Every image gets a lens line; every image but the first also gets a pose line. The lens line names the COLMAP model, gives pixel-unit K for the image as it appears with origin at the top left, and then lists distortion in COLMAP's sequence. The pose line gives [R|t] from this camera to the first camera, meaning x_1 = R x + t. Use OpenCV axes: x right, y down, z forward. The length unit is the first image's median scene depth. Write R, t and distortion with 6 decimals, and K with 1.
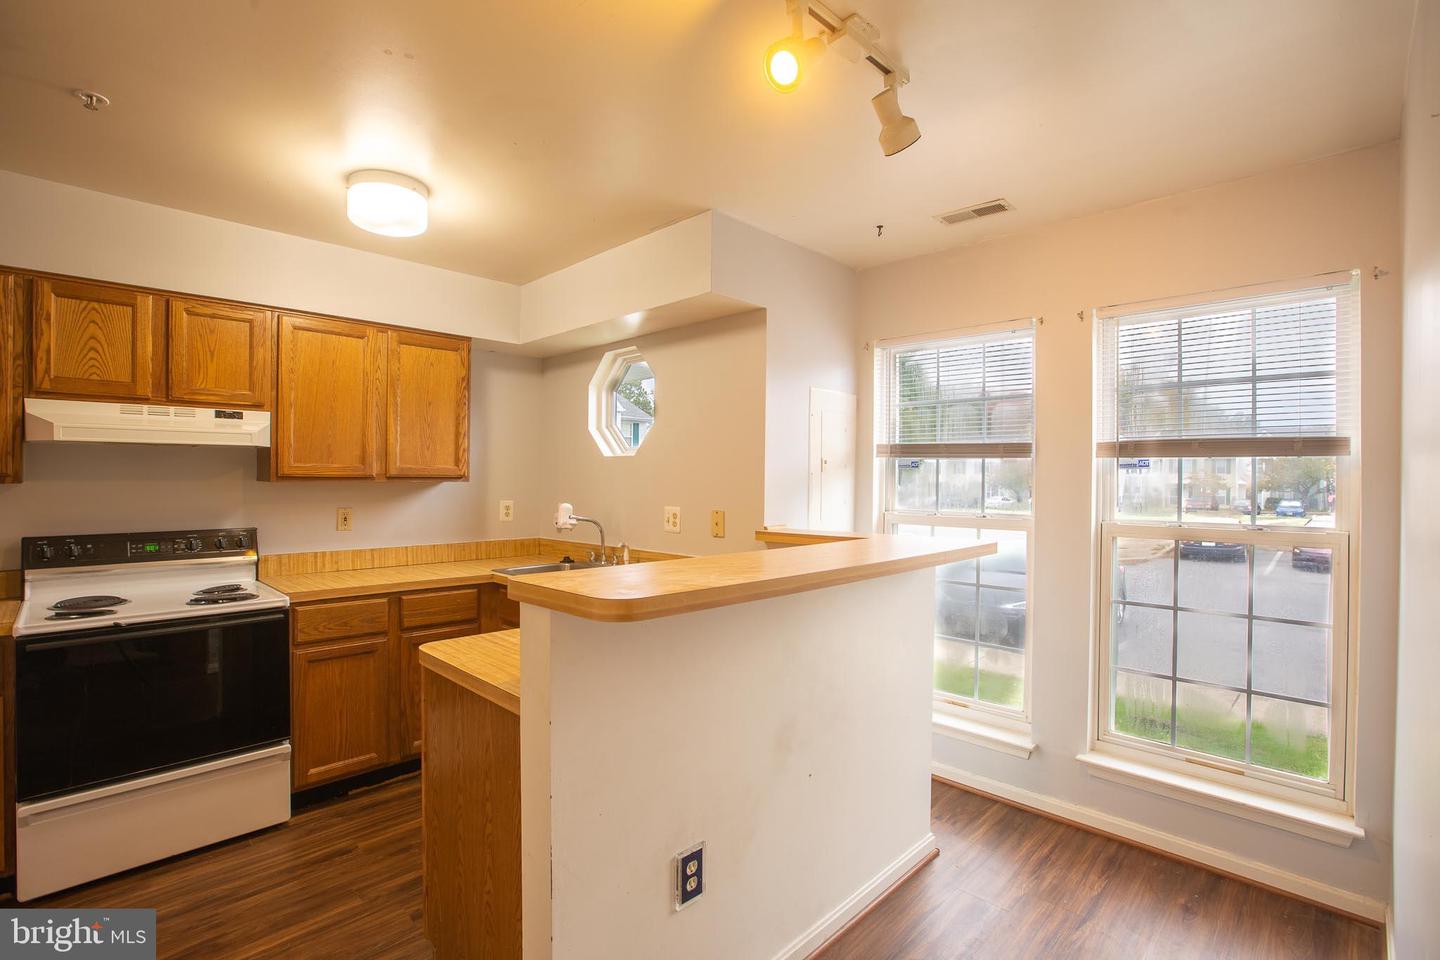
lens RADIAL K [[660.8, 0, 720.0], [0, 660.8, 480.0], [0, 0, 1]] dist [-0.054347, 0.018702]
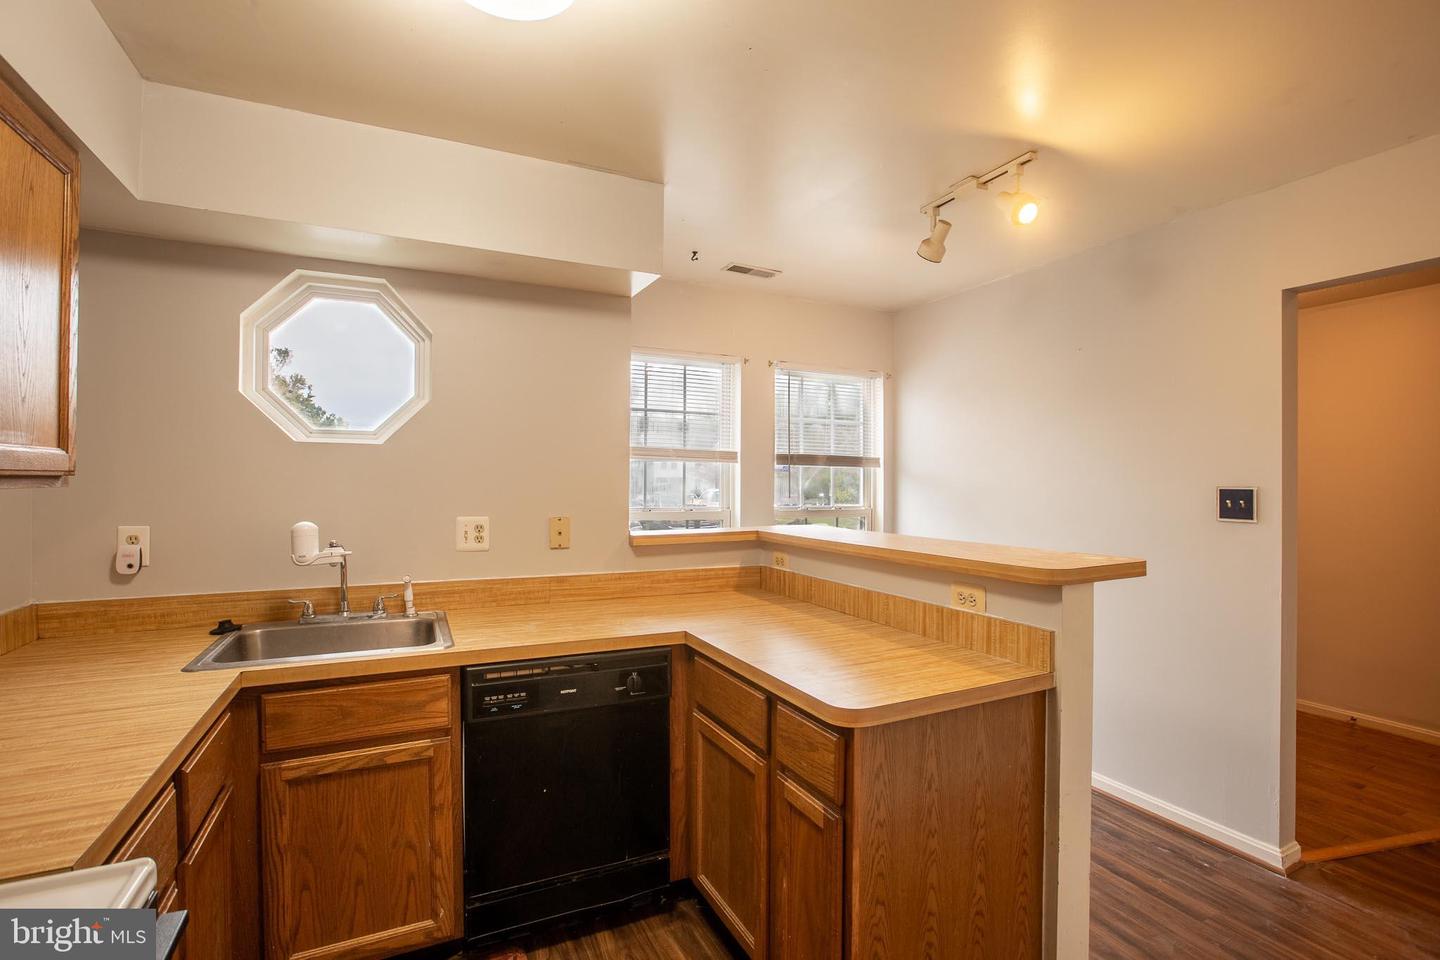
lens RADIAL K [[660.8, 0, 720.0], [0, 660.8, 480.0], [0, 0, 1]] dist [-0.054347, 0.018702]
pose [[0.343020, -0.002582, 0.939325, -0.673299], [-0.002313, 0.999991, 0.003594, -0.003886], [-0.939325, -0.003406, 0.343011, 0.490119]]
